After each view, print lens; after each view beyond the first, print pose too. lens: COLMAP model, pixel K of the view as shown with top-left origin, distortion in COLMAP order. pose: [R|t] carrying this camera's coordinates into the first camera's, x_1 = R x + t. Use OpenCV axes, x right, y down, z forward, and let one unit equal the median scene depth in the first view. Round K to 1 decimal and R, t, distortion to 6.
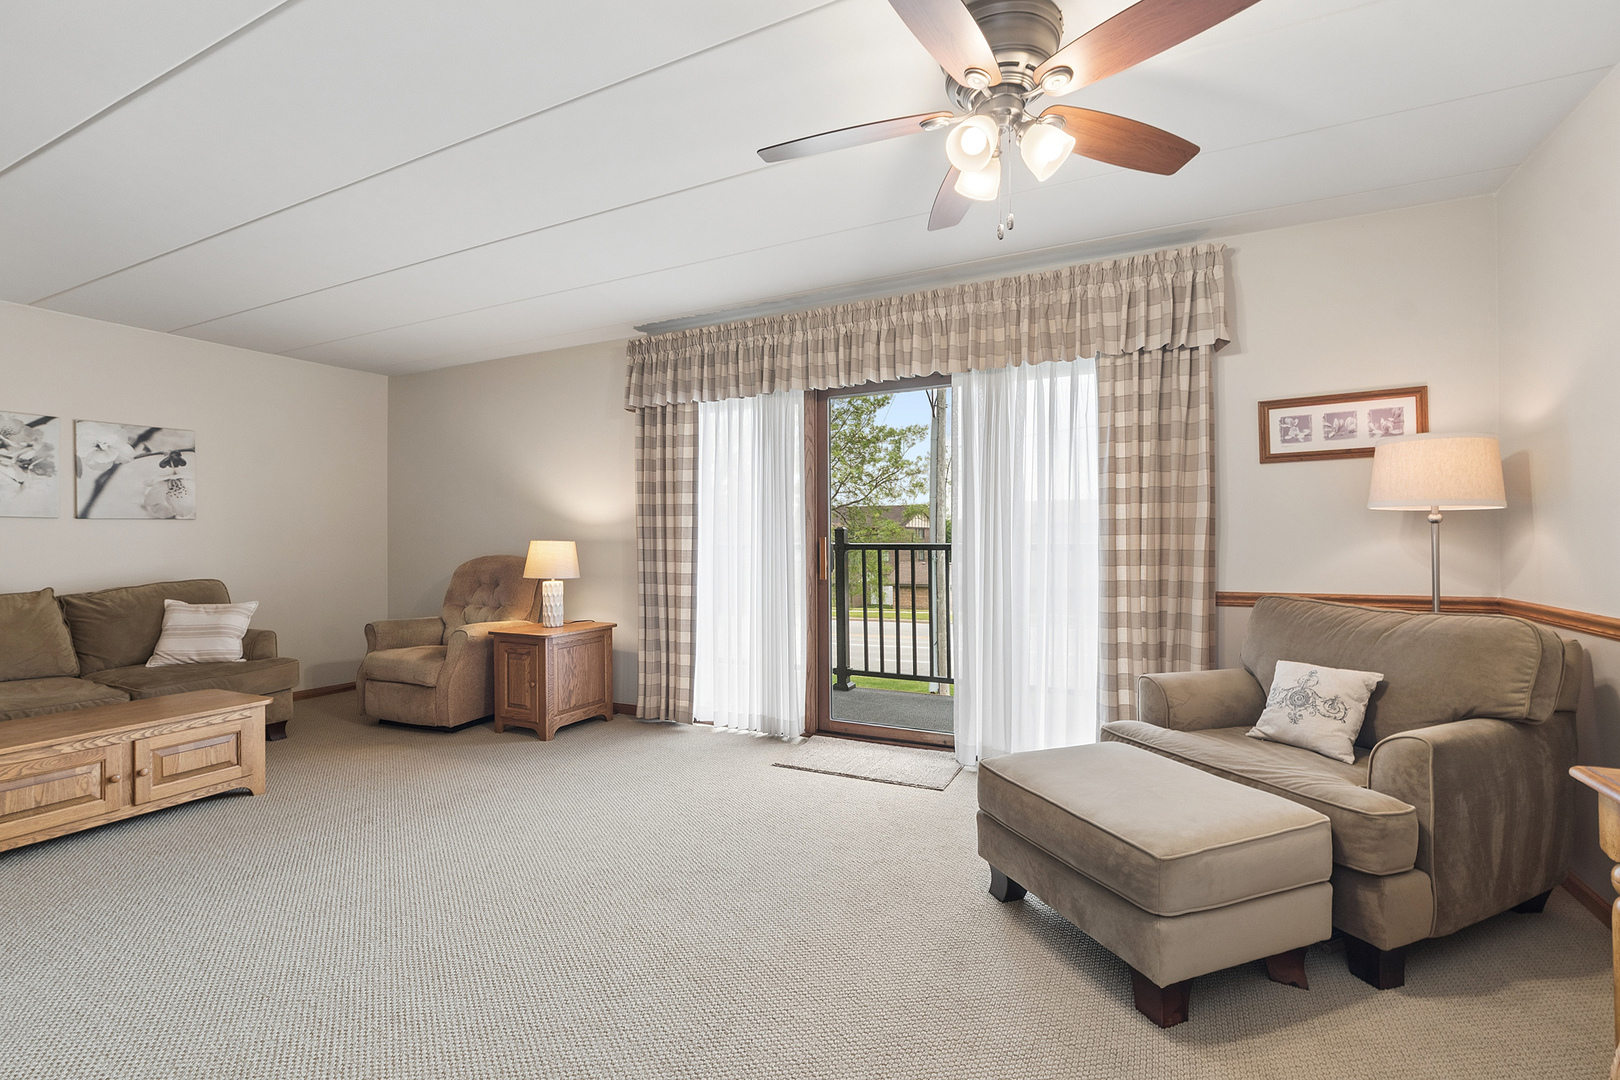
lens RADIAL K [[720.5, 0, 800.9], [0, 720.5, 536.7], [0, 0, 1]] dist [-0.003783, 0.001172]
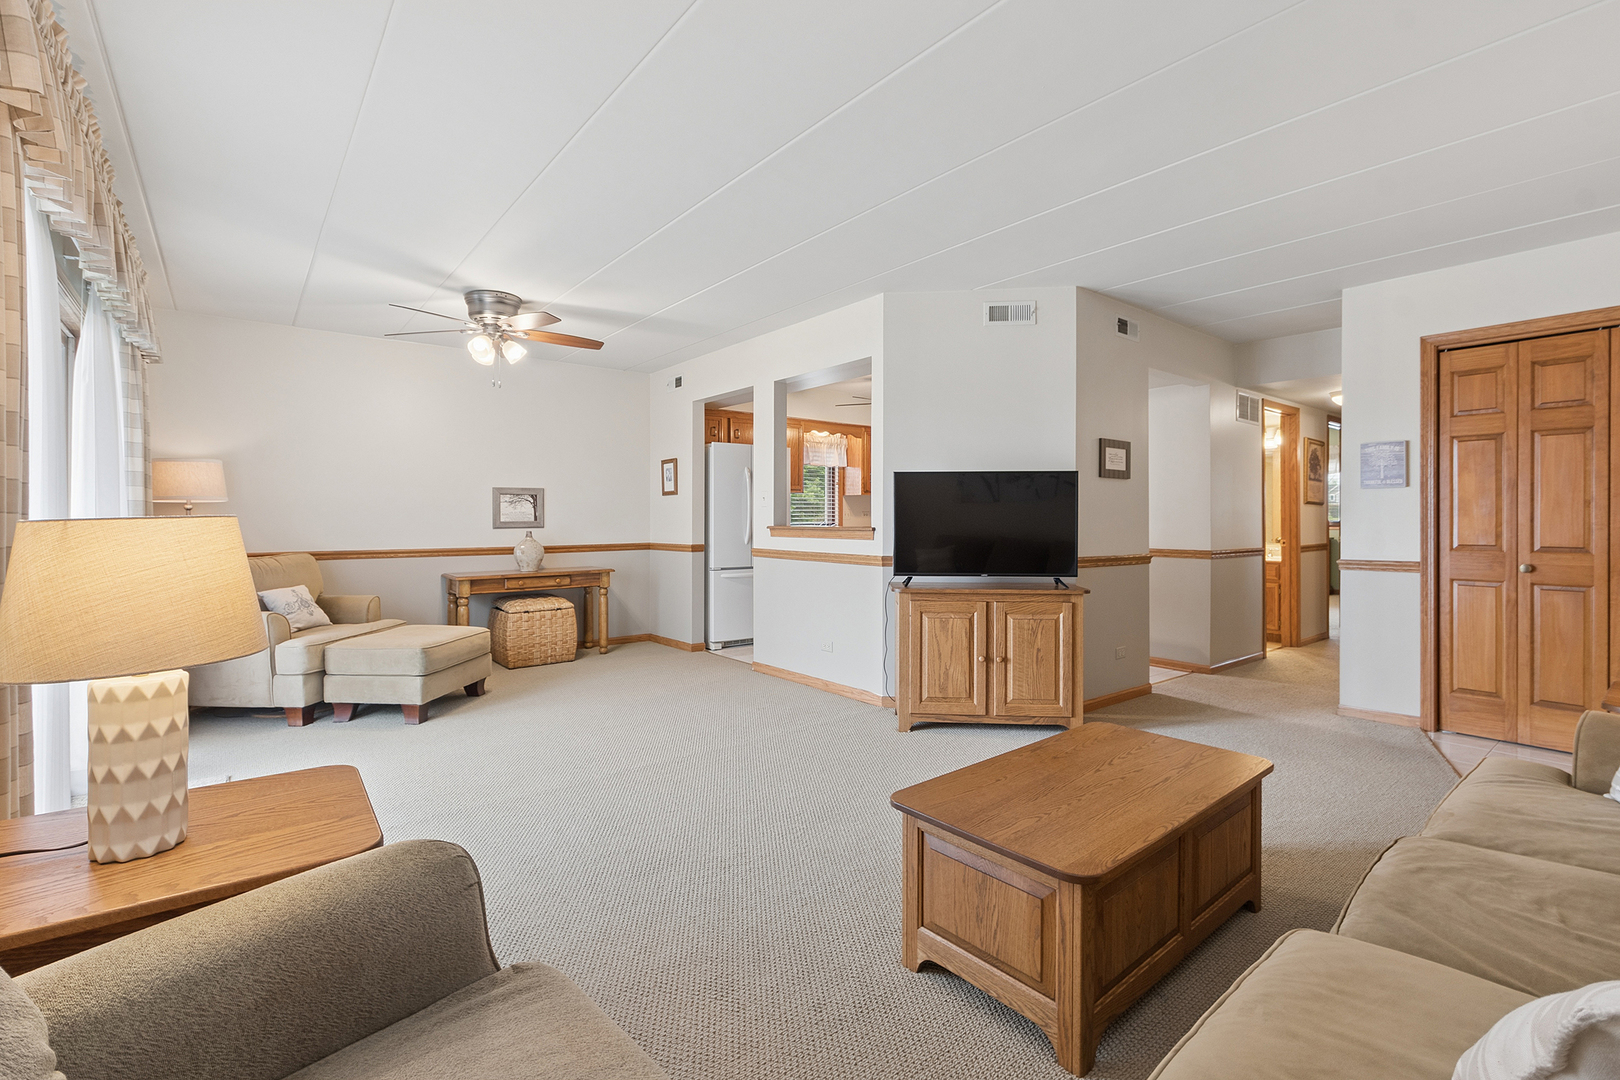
lens RADIAL K [[720.5, 0, 803.9], [0, 720.5, 520.9], [0, 0, 1]] dist [-0.003783, 0.001172]
pose [[-0.907225, 0.005399, 0.420611, -0.873730], [0.006799, 0.999975, 0.001828, 0.010193], [-0.420591, 0.004518, -0.907239, 1.472590]]
